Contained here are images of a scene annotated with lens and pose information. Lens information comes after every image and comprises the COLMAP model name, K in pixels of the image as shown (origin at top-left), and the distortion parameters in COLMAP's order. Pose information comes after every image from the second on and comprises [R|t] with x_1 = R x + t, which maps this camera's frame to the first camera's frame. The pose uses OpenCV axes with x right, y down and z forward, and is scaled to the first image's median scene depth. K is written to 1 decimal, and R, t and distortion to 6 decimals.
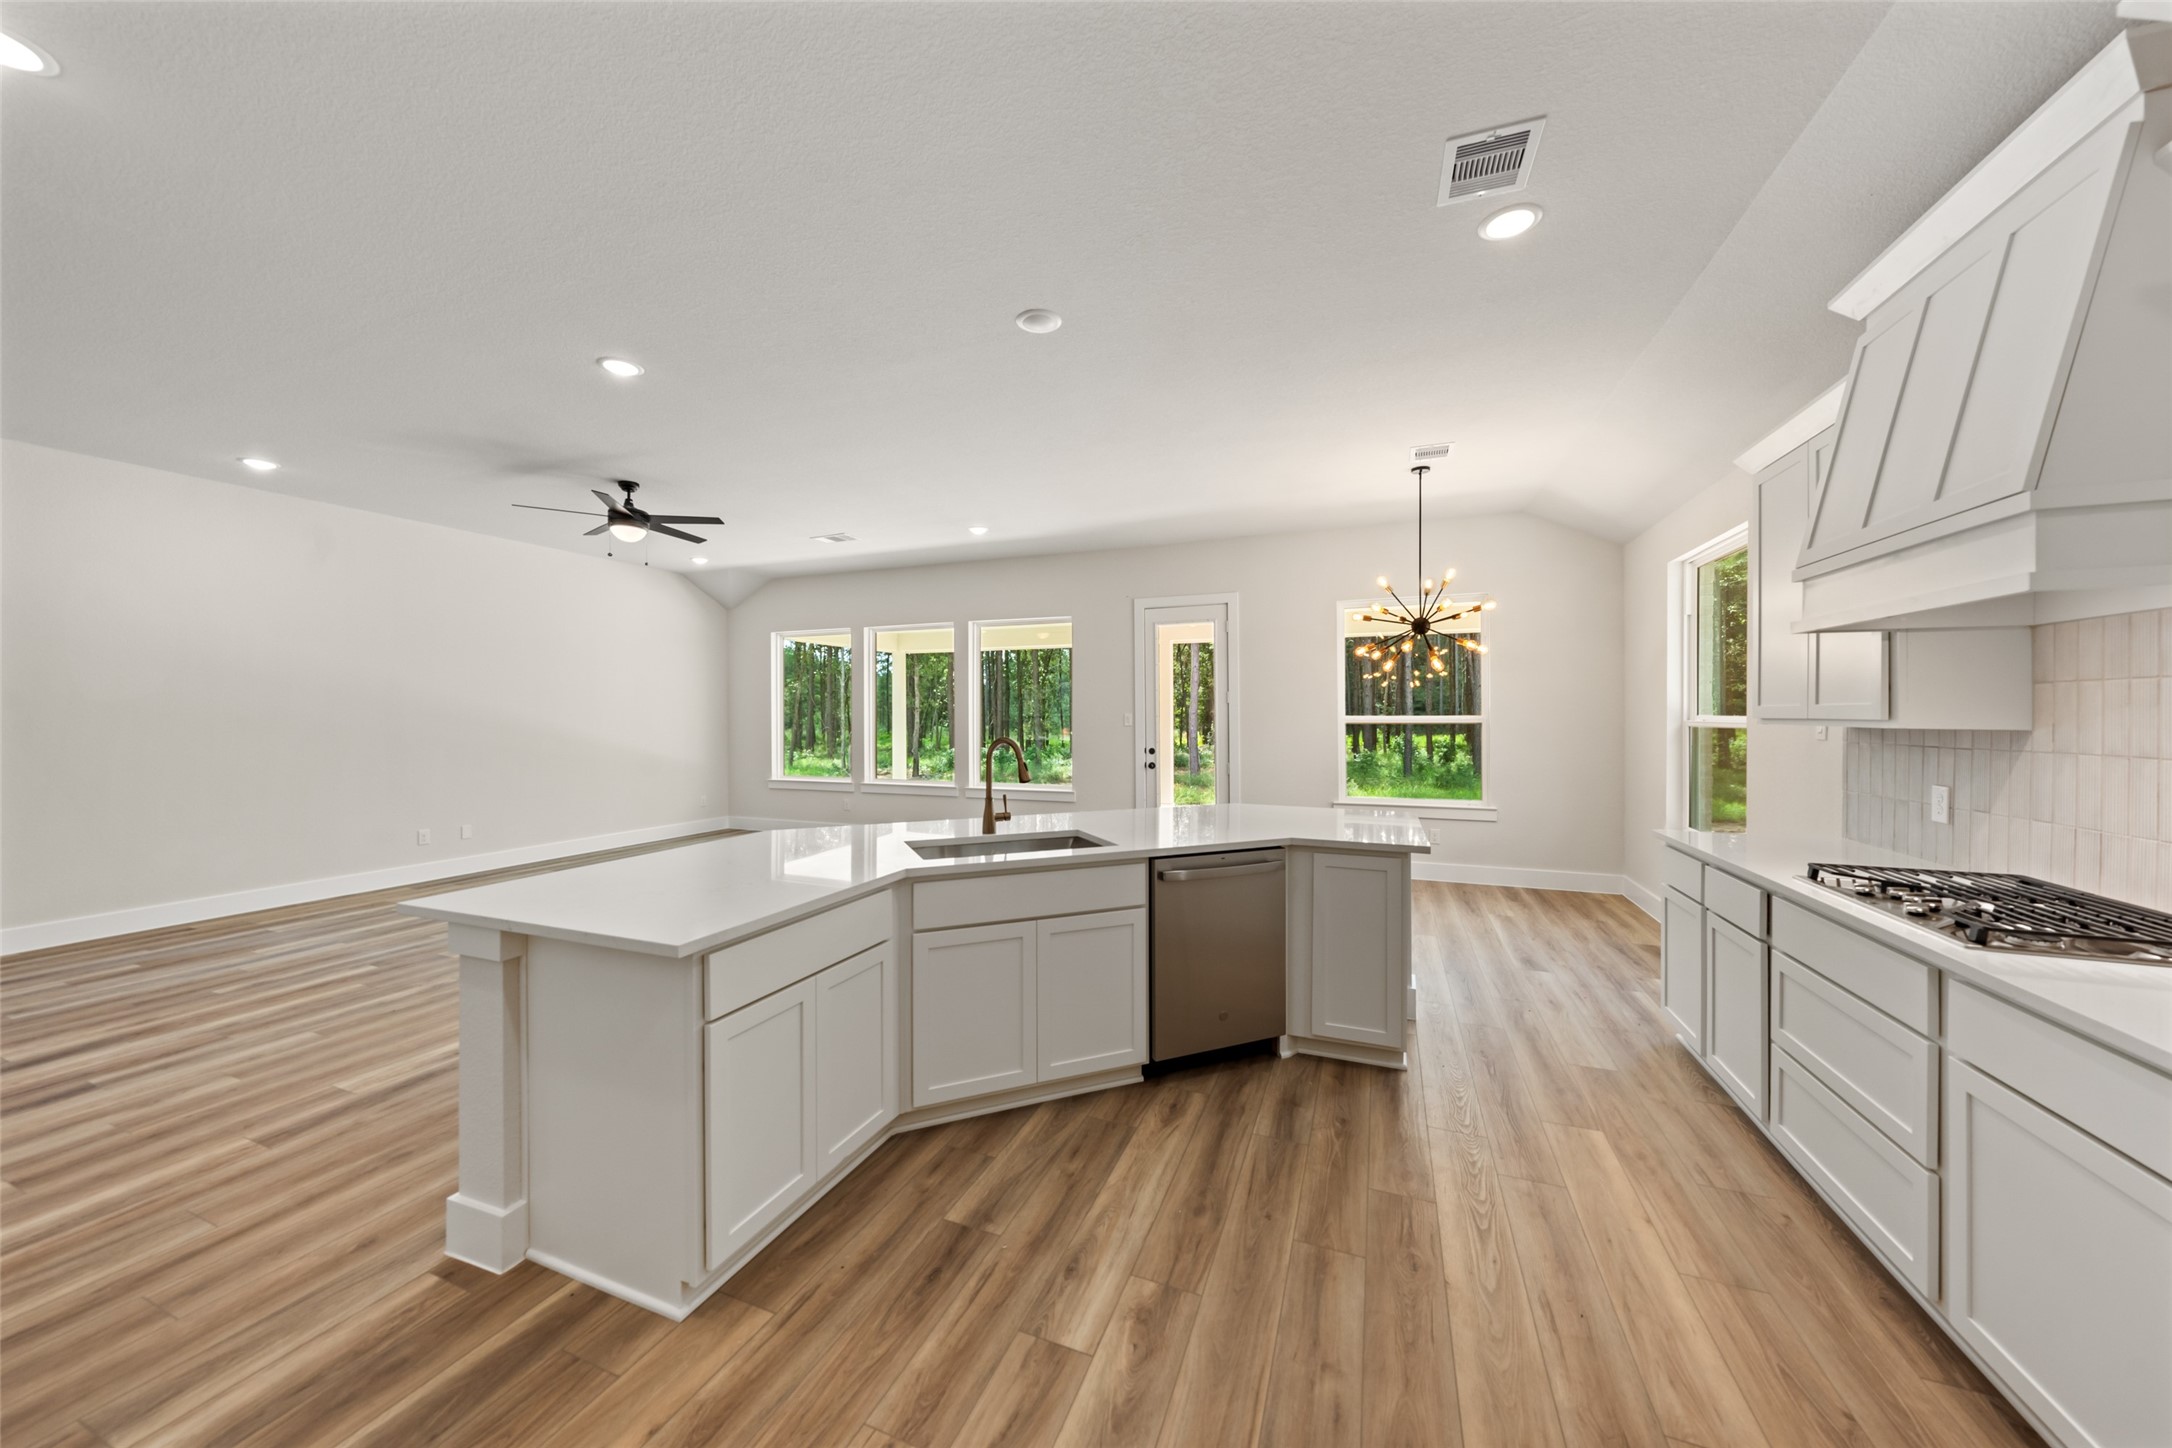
lens RADIAL K [[750.6, 0, 1072.9], [0, 750.6, 712.2], [0, 0, 1]] dist [-0.004024, 0.000516]
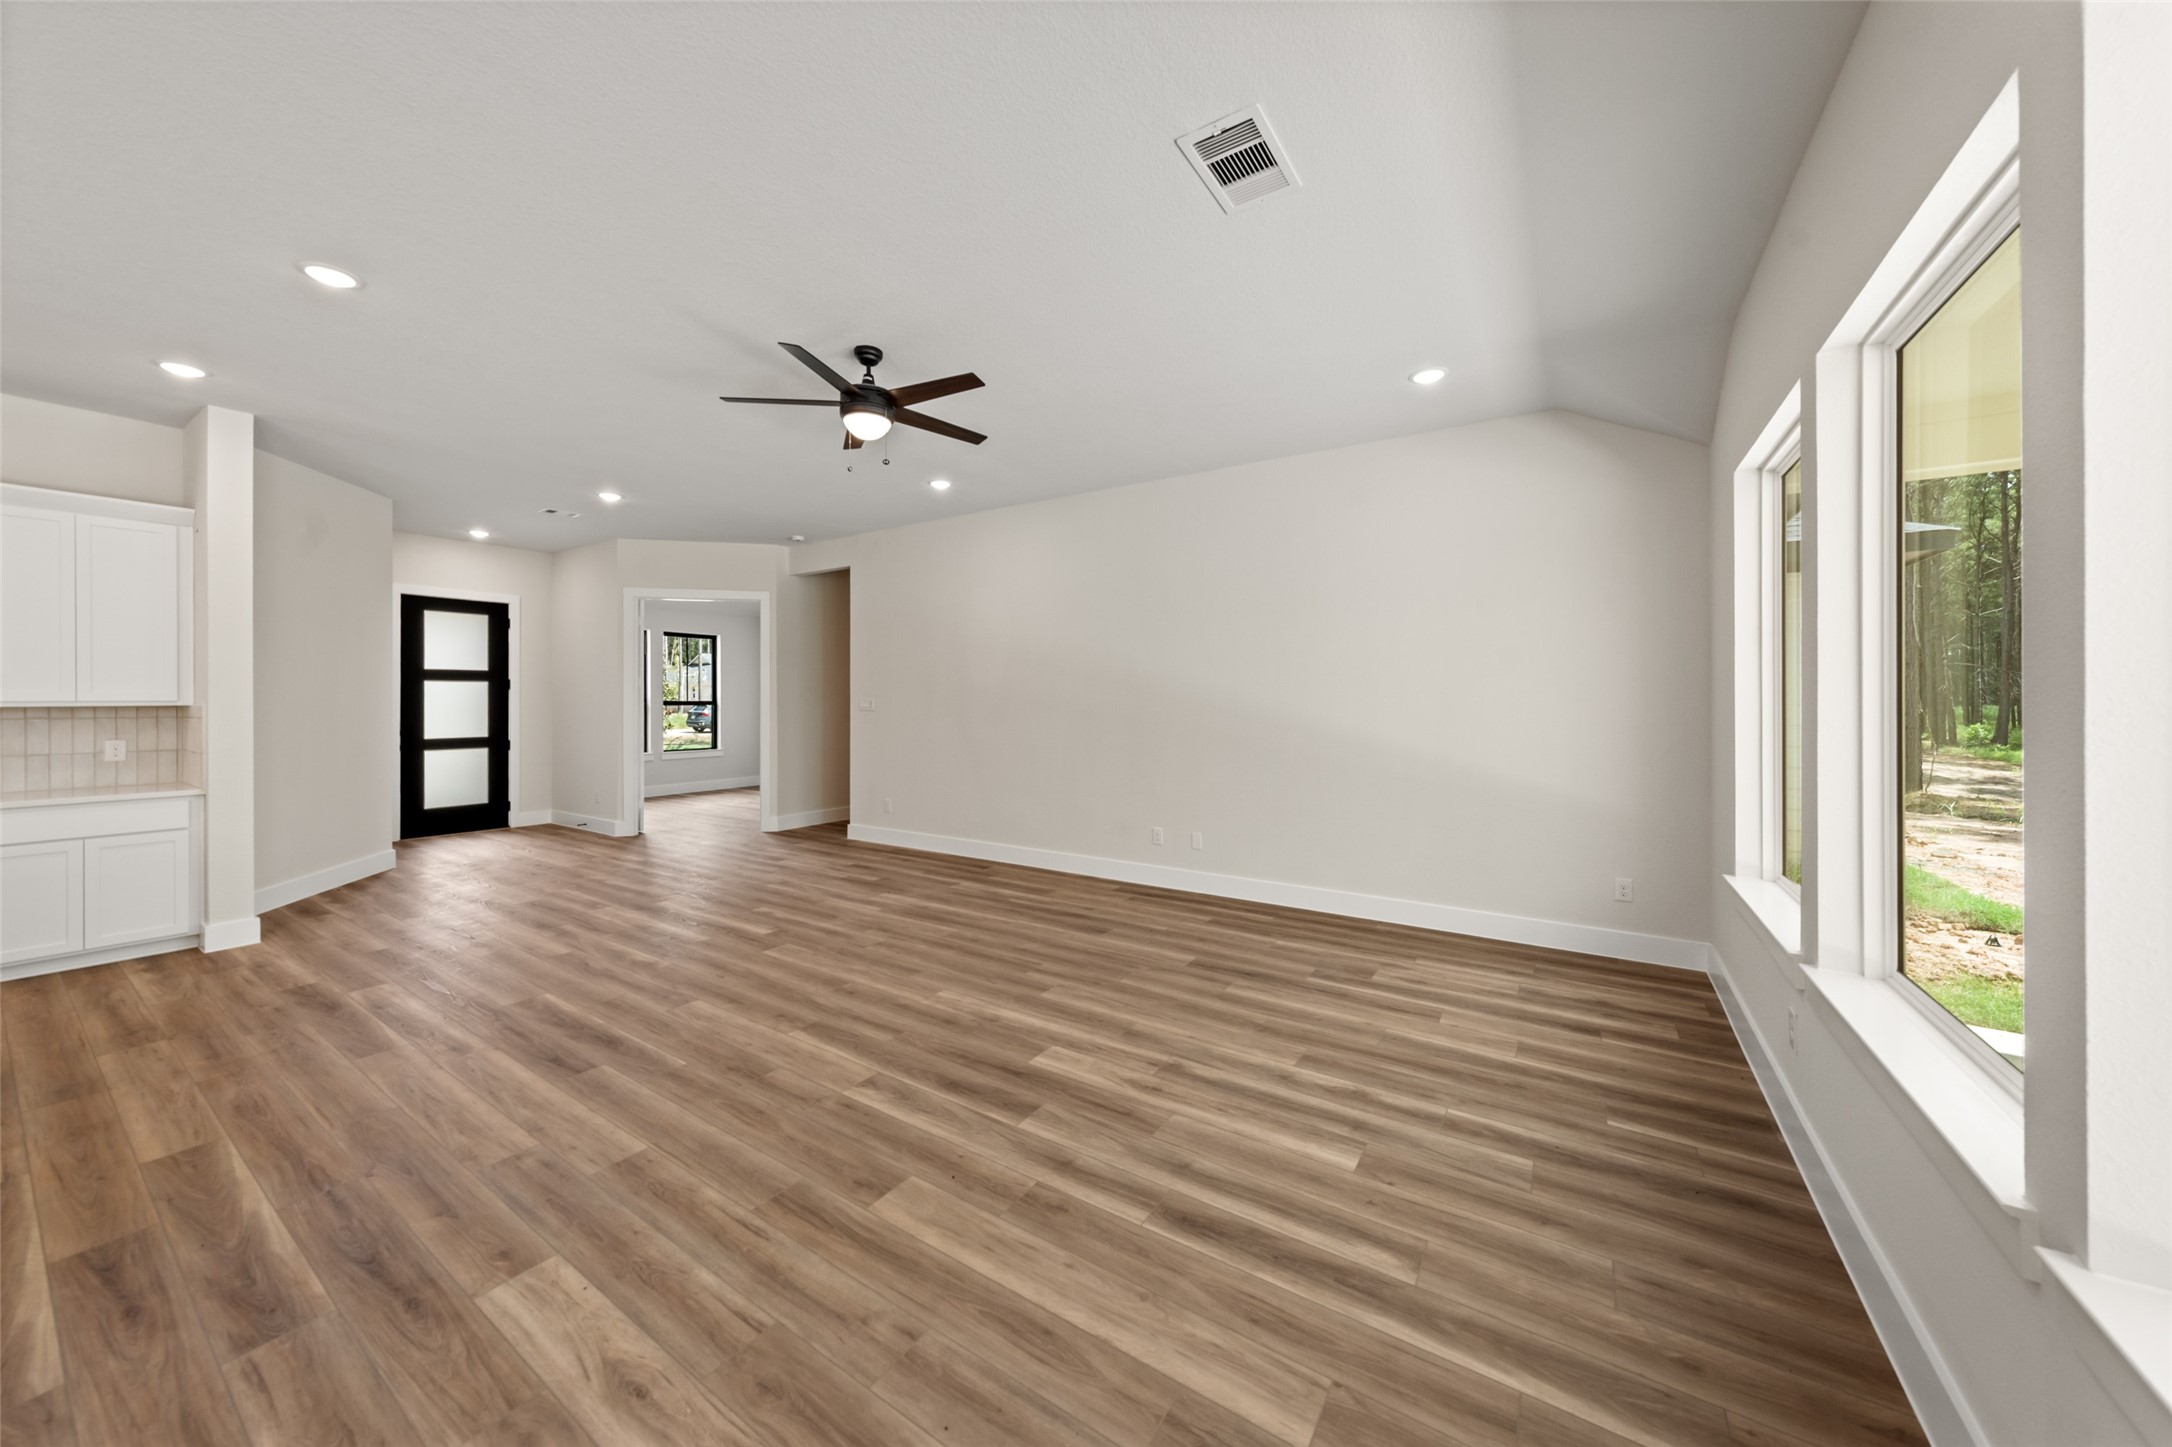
lens RADIAL K [[750.6, 0, 1071.6], [0, 750.6, 706.2], [0, 0, 1]] dist [-0.004024, 0.000516]
pose [[-0.195214, 0.011211, -0.980697, 0.044005], [0.002812, 0.999937, 0.010871, 0.005664], [0.980757, -0.000636, -0.195233, 2.036116]]
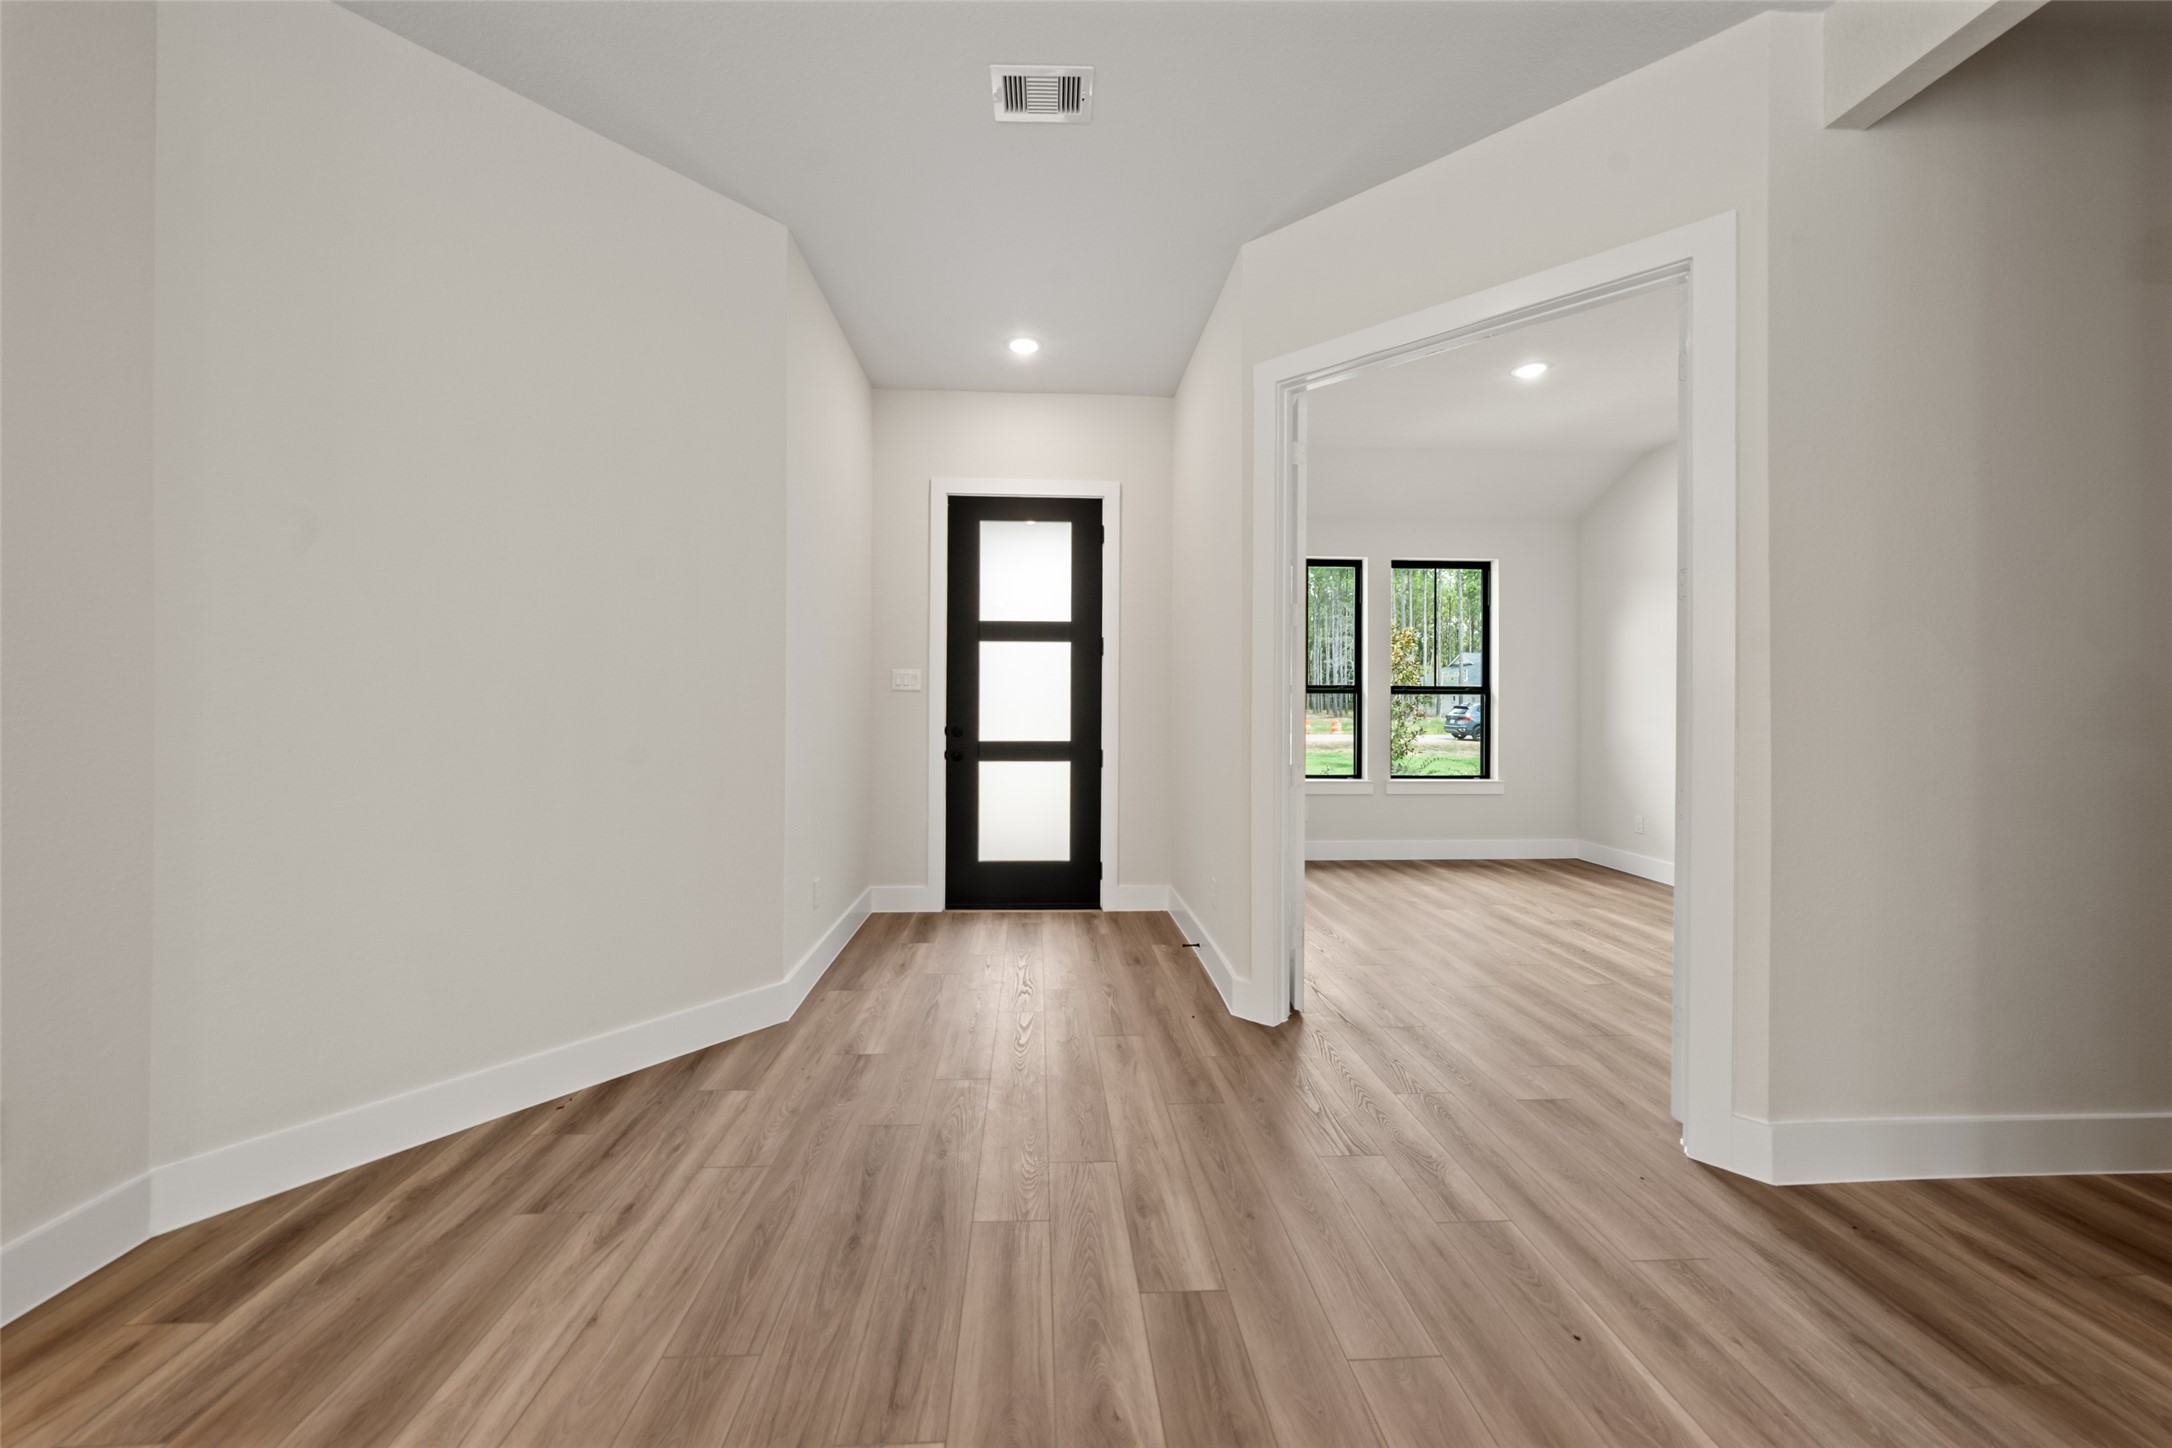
lens RADIAL K [[750.6, 0, 1070.6], [0, 750.6, 704.1], [0, 0, 1]] dist [-0.004024, 0.000516]
pose [[-0.907188, -0.000770, -0.420724, -1.381668], [-0.000399, 0.999999, -0.000970, 0.059753], [0.420724, -0.000712, -0.907188, 0.945059]]
